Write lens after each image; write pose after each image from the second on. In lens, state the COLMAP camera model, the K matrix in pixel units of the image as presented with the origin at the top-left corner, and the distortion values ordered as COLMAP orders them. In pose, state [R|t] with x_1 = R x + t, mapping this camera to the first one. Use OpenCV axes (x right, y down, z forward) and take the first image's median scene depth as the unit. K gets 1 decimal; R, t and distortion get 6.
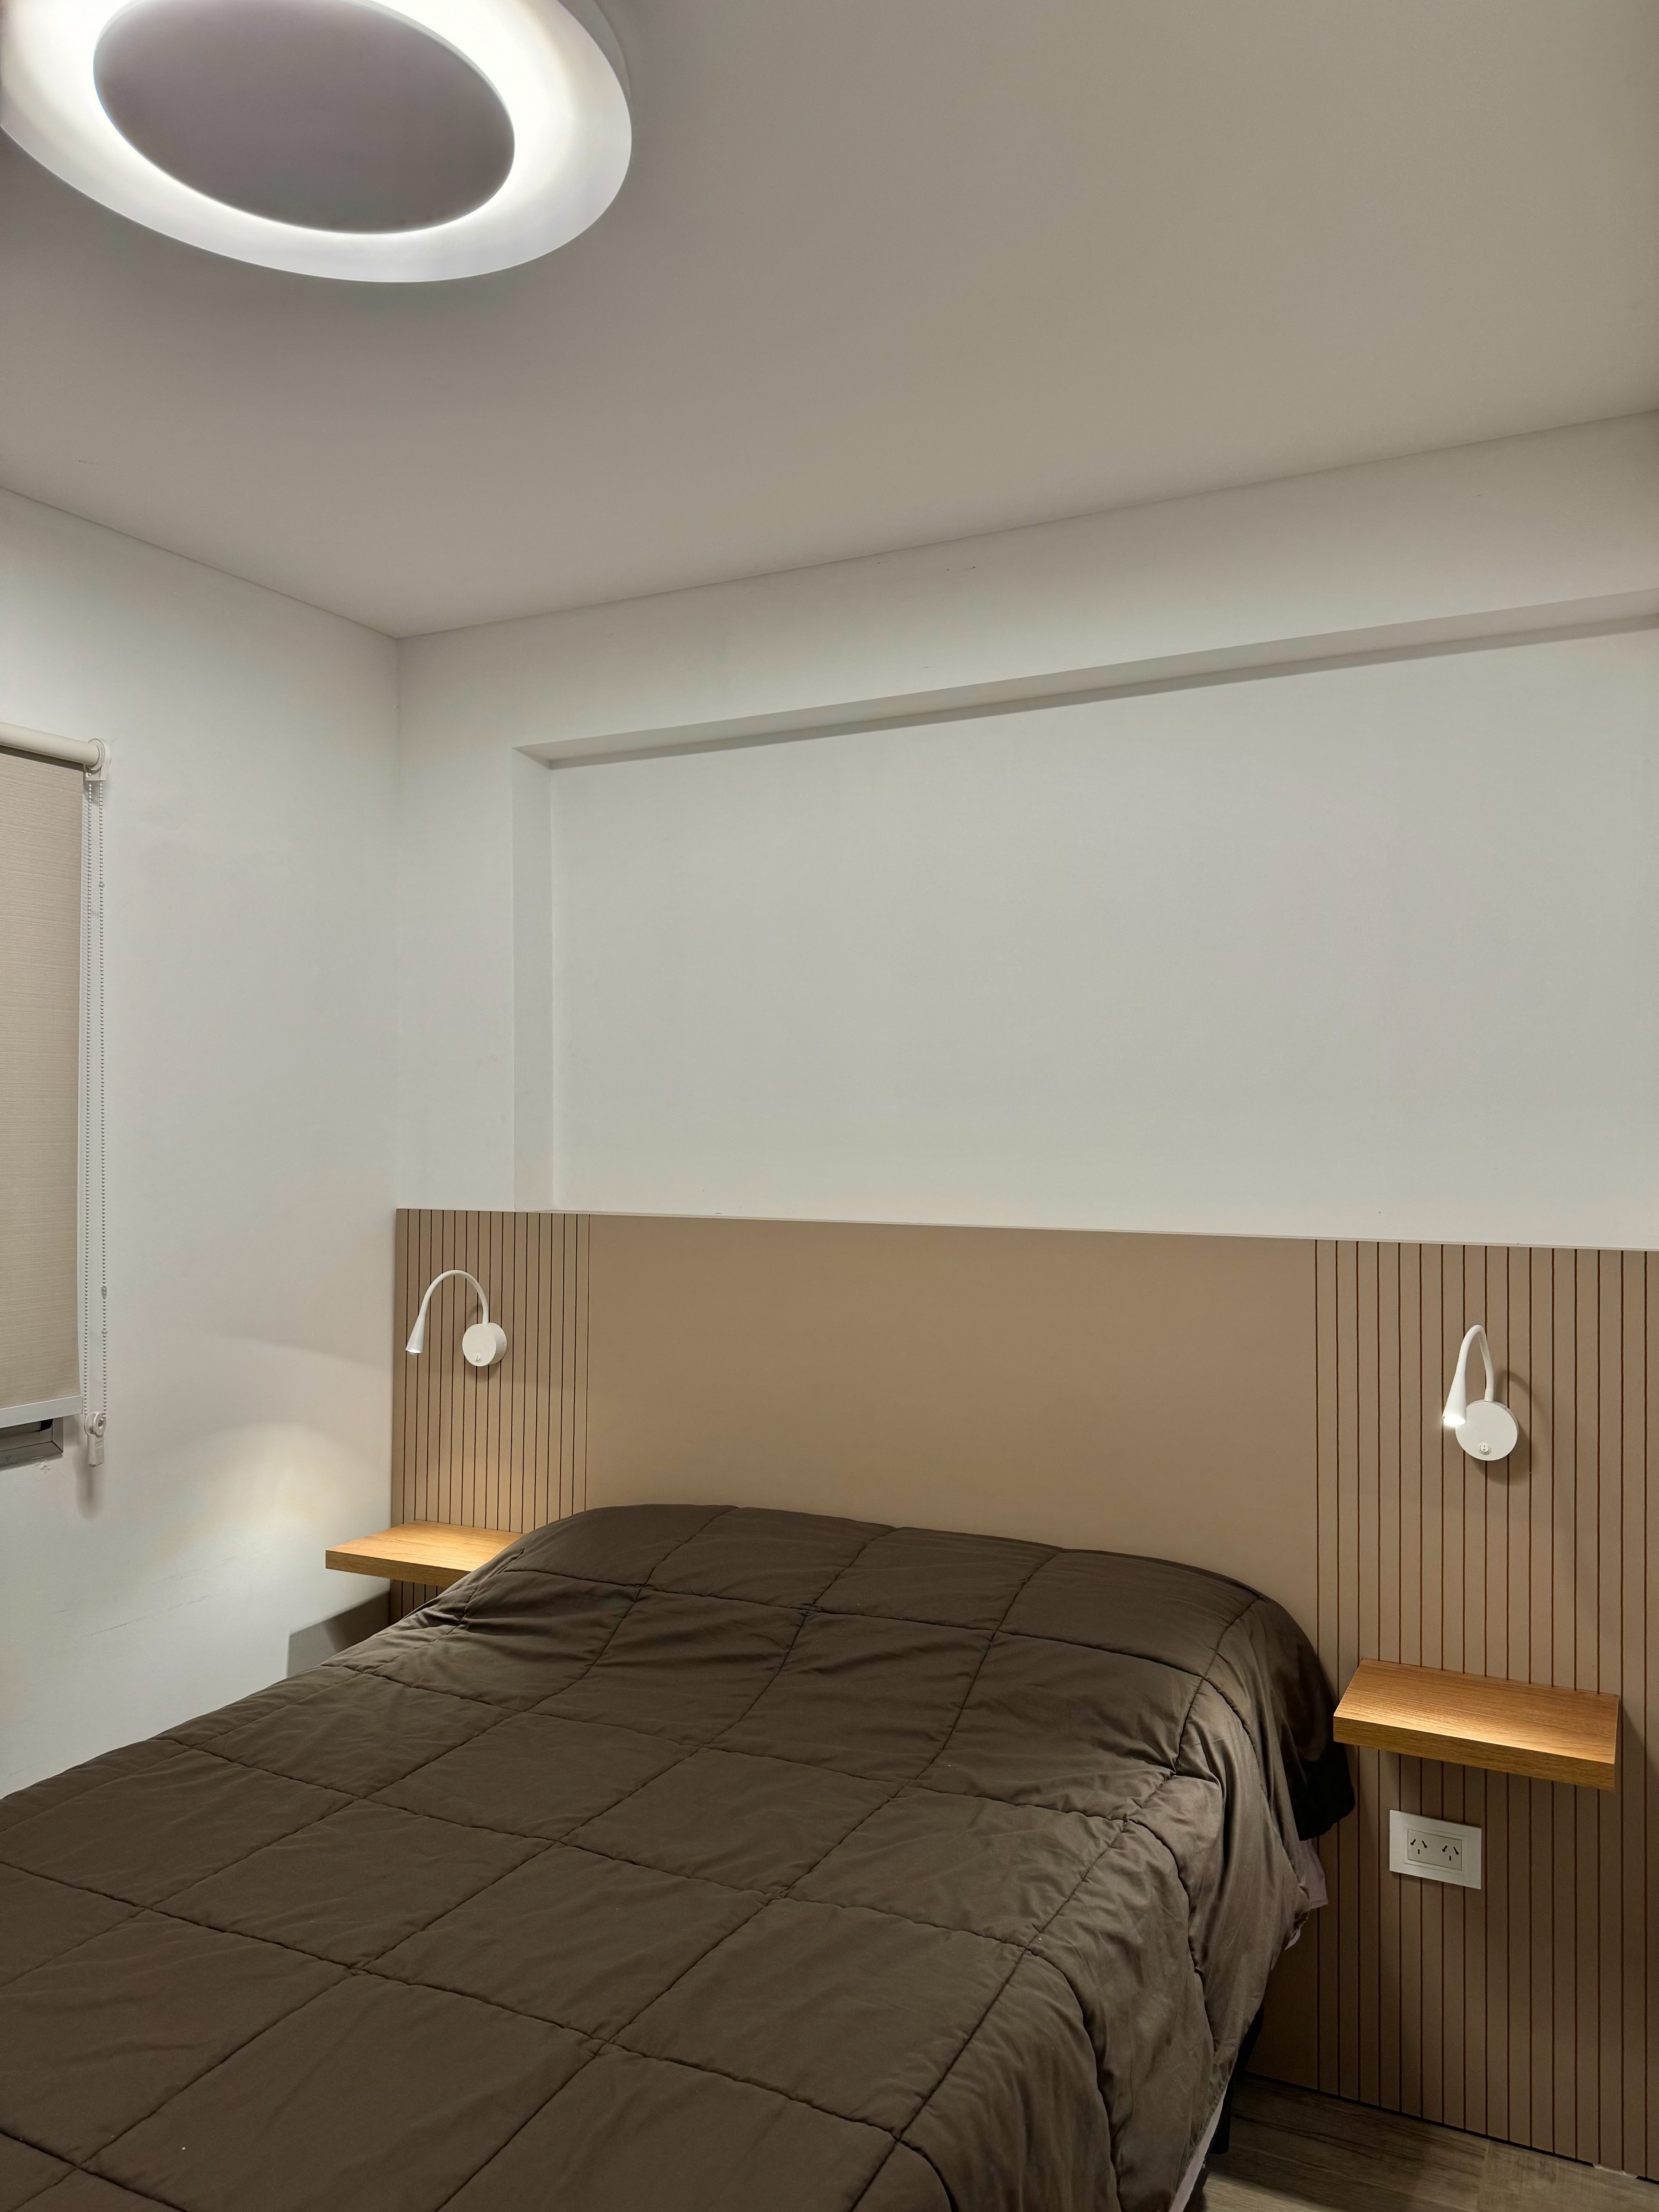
lens RADIAL K [[1618.7, 0, 829.5], [0, 1618.7, 1106.0], [0, 0, 1]] dist [0.006176, -0.001940]
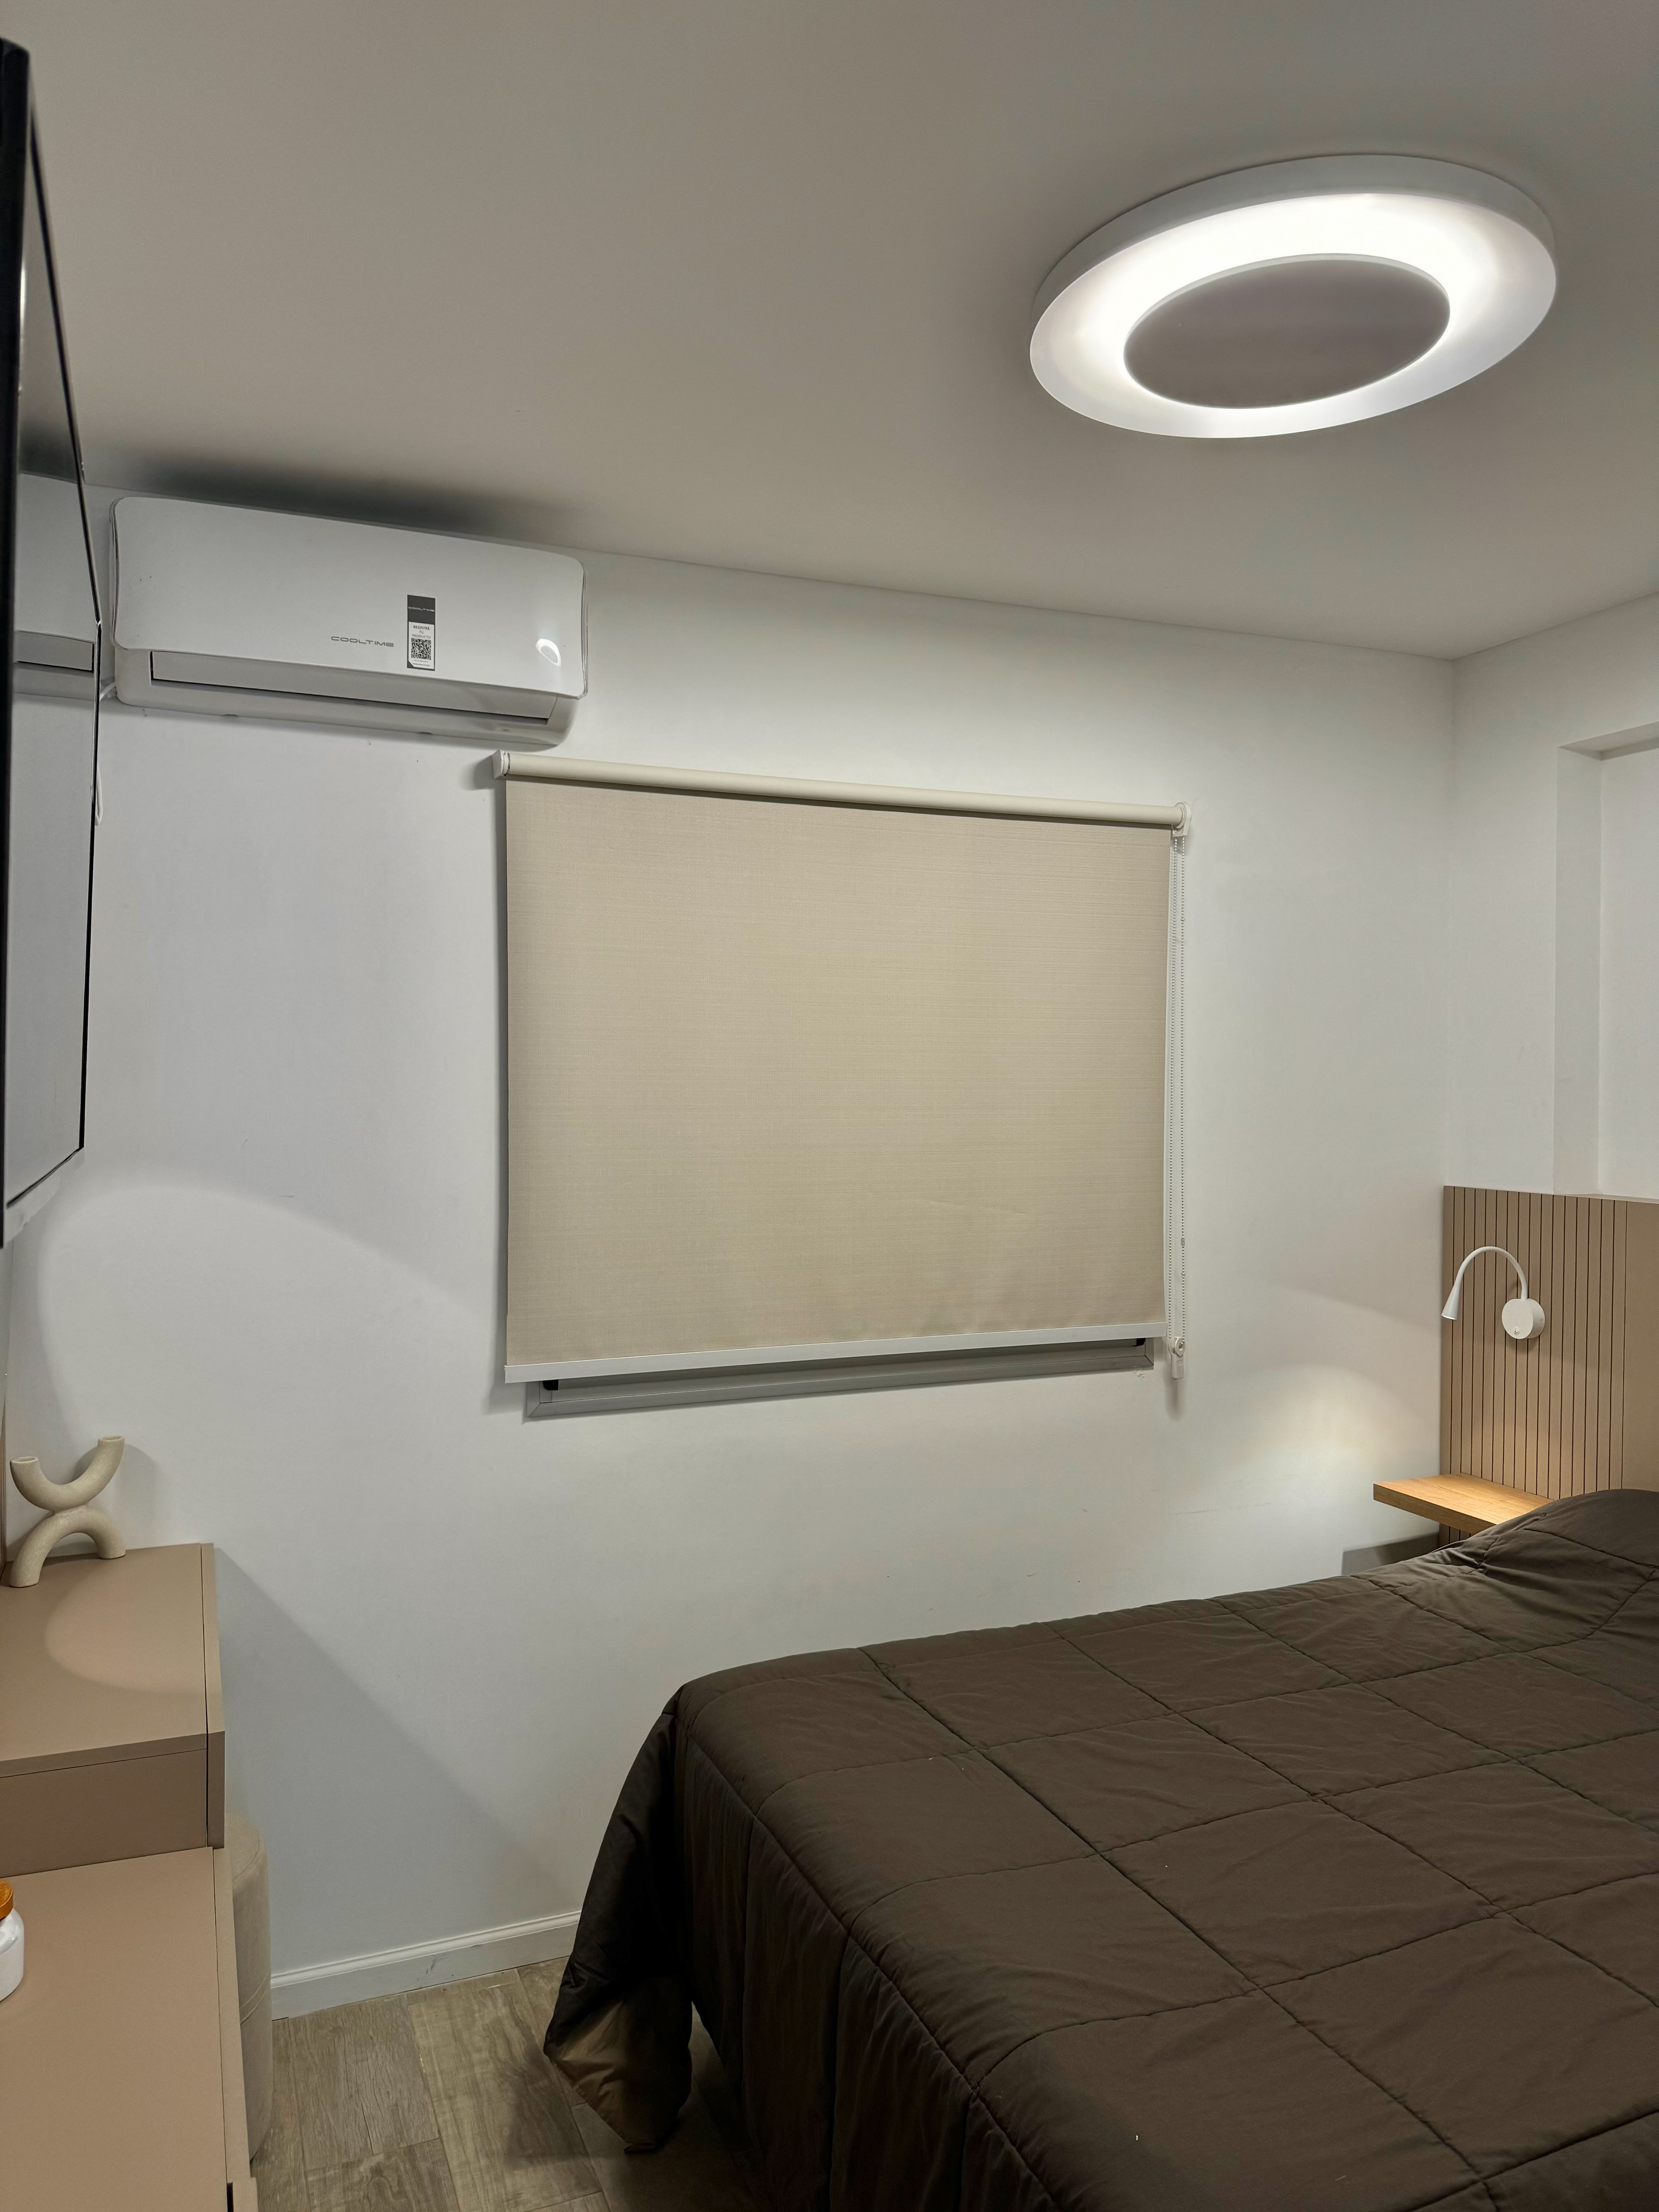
lens RADIAL K [[1618.7, 0, 829.5], [0, 1618.7, 1106.0], [0, 0, 1]] dist [0.006176, -0.001940]
pose [[0.764680, 0.025270, -0.643915, 0.145275], [-0.008217, 0.999532, 0.029468, -0.024850], [0.644358, -0.017243, 0.764529, -0.130769]]
